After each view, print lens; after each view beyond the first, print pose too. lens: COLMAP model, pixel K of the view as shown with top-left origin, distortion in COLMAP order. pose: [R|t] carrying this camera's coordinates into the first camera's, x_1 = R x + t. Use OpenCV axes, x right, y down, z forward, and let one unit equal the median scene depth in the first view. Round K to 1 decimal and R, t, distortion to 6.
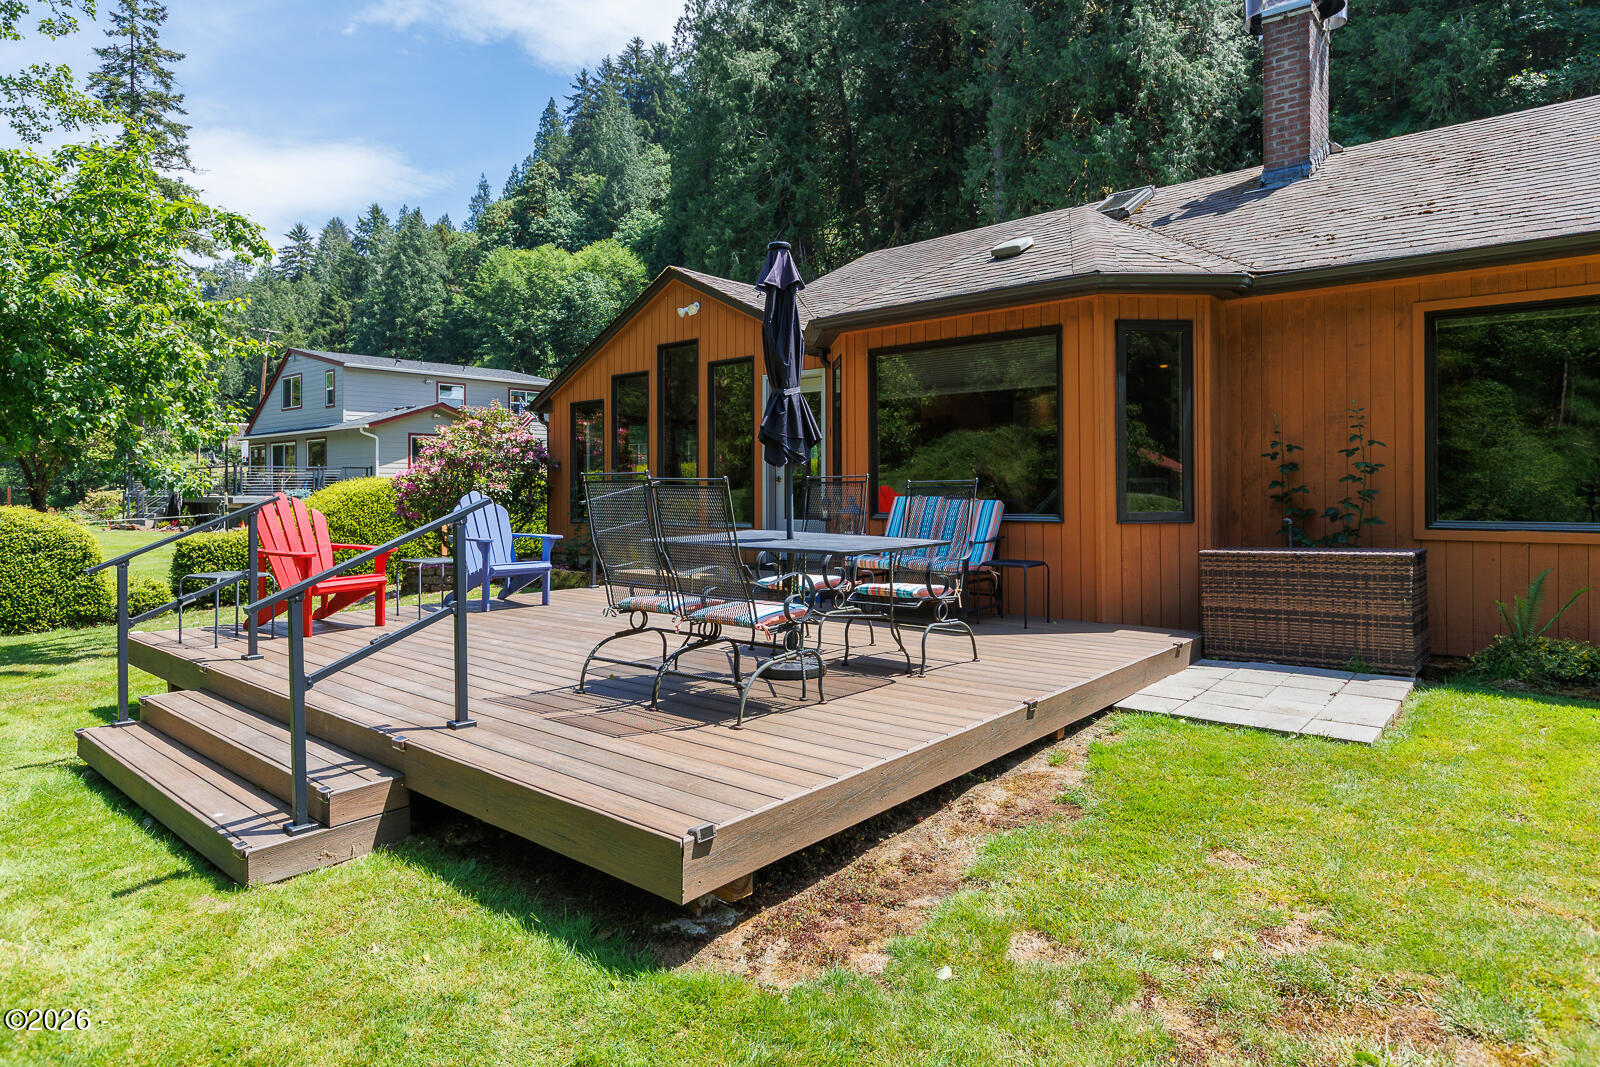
lens RADIAL K [[903.7, 0, 793.0], [0, 903.7, 490.9], [0, 0, 1]] dist [-0.002763, -0.001622]
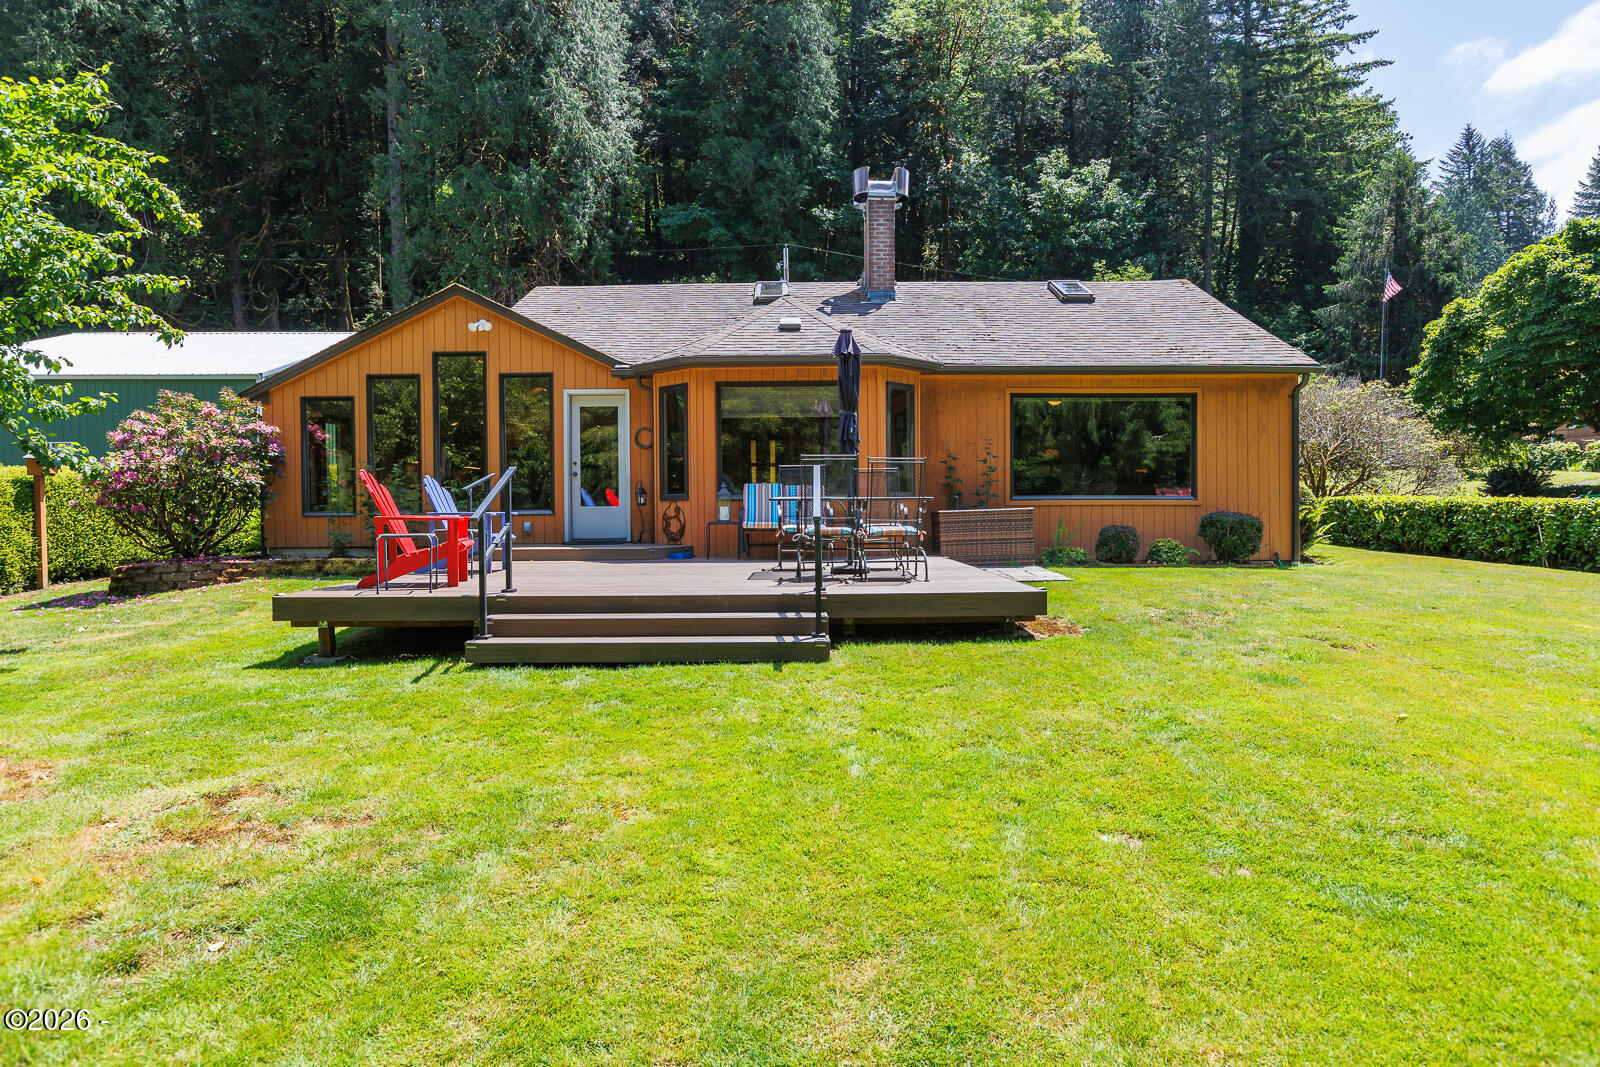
lens RADIAL K [[903.7, 0, 788.6], [0, 903.7, 525.9], [0, 0, 1]] dist [-0.002763, -0.001622]
pose [[0.754454, -0.014532, 0.656192, -0.128143], [0.006099, 0.999867, 0.015130, 0.008376], [-0.656324, -0.007413, 0.754443, -0.026374]]
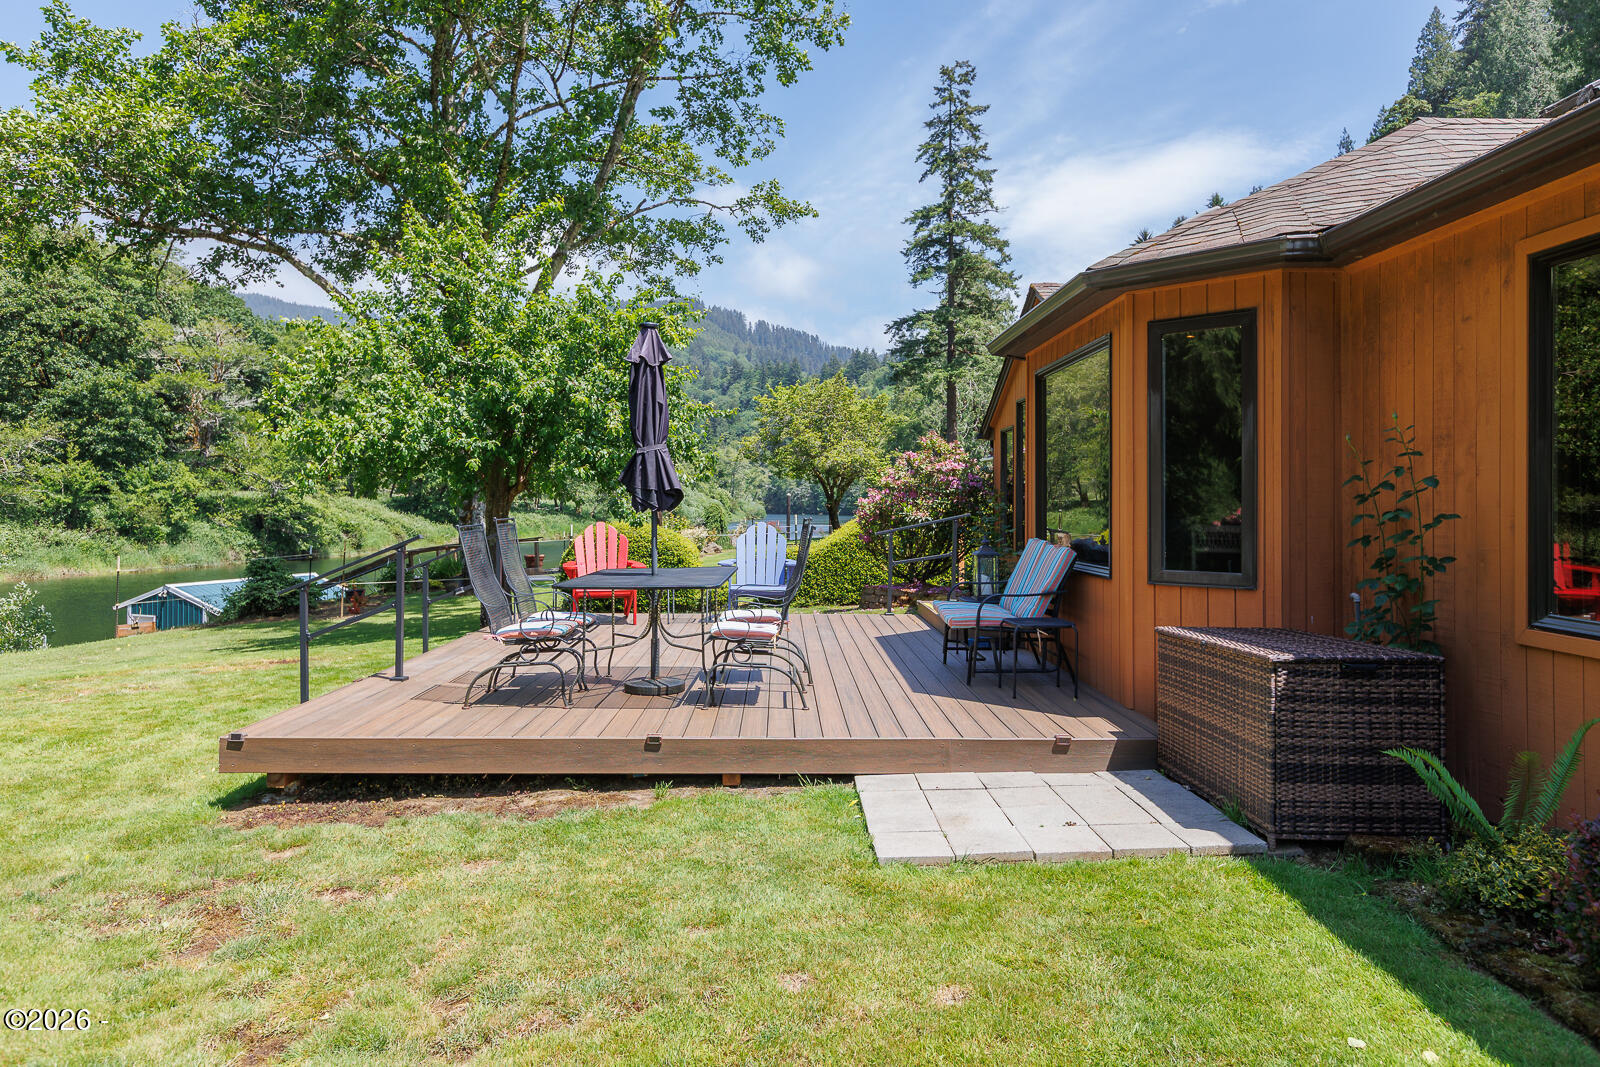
lens RADIAL K [[1009.4, 0, 799.1], [0, 1009.4, 507.3], [0, 0, 1]] dist [-0.000490, -0.007555]
pose [[0.663787, 0.009308, -0.747863, 0.110850], [-0.008100, 0.999953, 0.005256, -0.004450], [0.747878, 0.002569, 0.663832, 0.027535]]
